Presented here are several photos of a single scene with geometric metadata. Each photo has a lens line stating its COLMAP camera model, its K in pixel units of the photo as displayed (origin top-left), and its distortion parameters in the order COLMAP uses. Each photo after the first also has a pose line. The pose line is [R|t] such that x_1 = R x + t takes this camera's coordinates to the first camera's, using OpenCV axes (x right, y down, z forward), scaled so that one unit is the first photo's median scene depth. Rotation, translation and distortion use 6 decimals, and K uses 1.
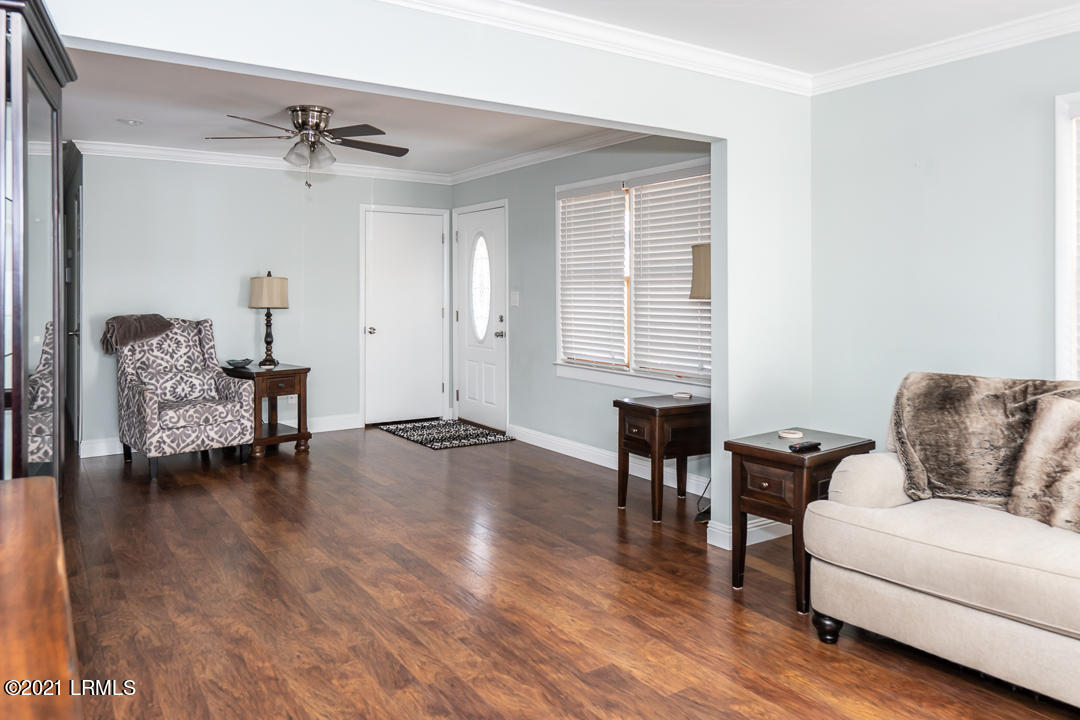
lens RADIAL K [[772.4, 0, 517.6], [0, 772.4, 295.1], [0, 0, 1]] dist [-0.011488, 0.009467]
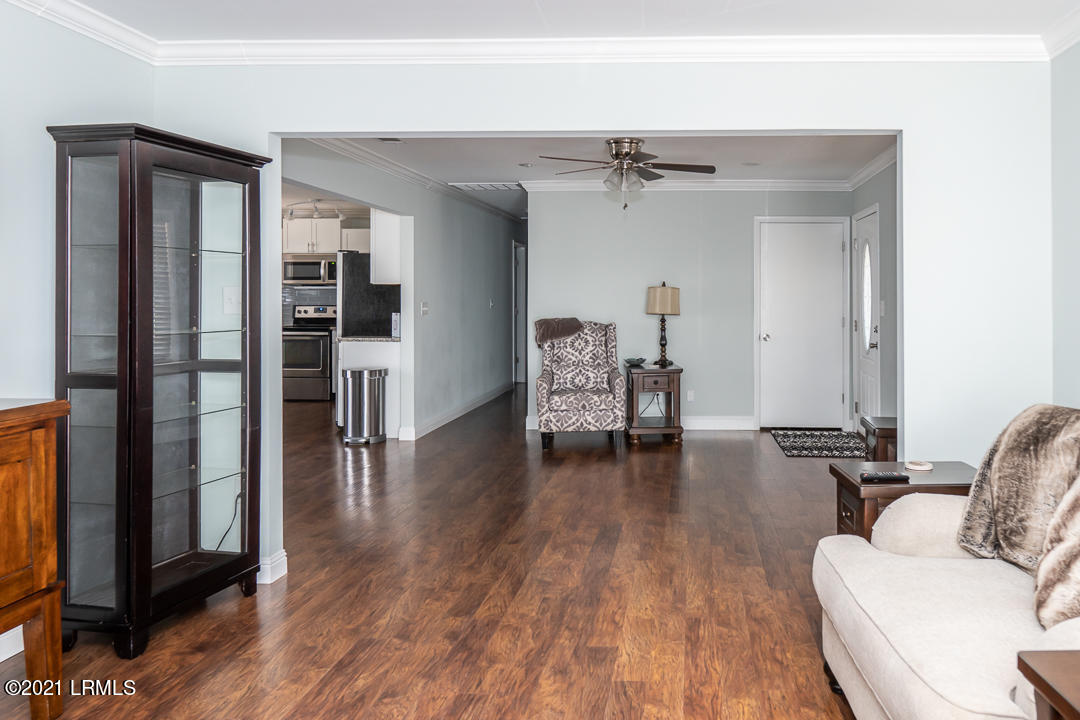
lens RADIAL K [[772.4, 0, 631.1], [0, 772.4, 301.5], [0, 0, 1]] dist [-0.011488, 0.009467]
pose [[0.817003, 0.005165, -0.576610, 0.351770], [-0.006630, 0.999978, -0.000437, -0.001387], [0.576595, 0.004179, 0.817020, 0.060449]]
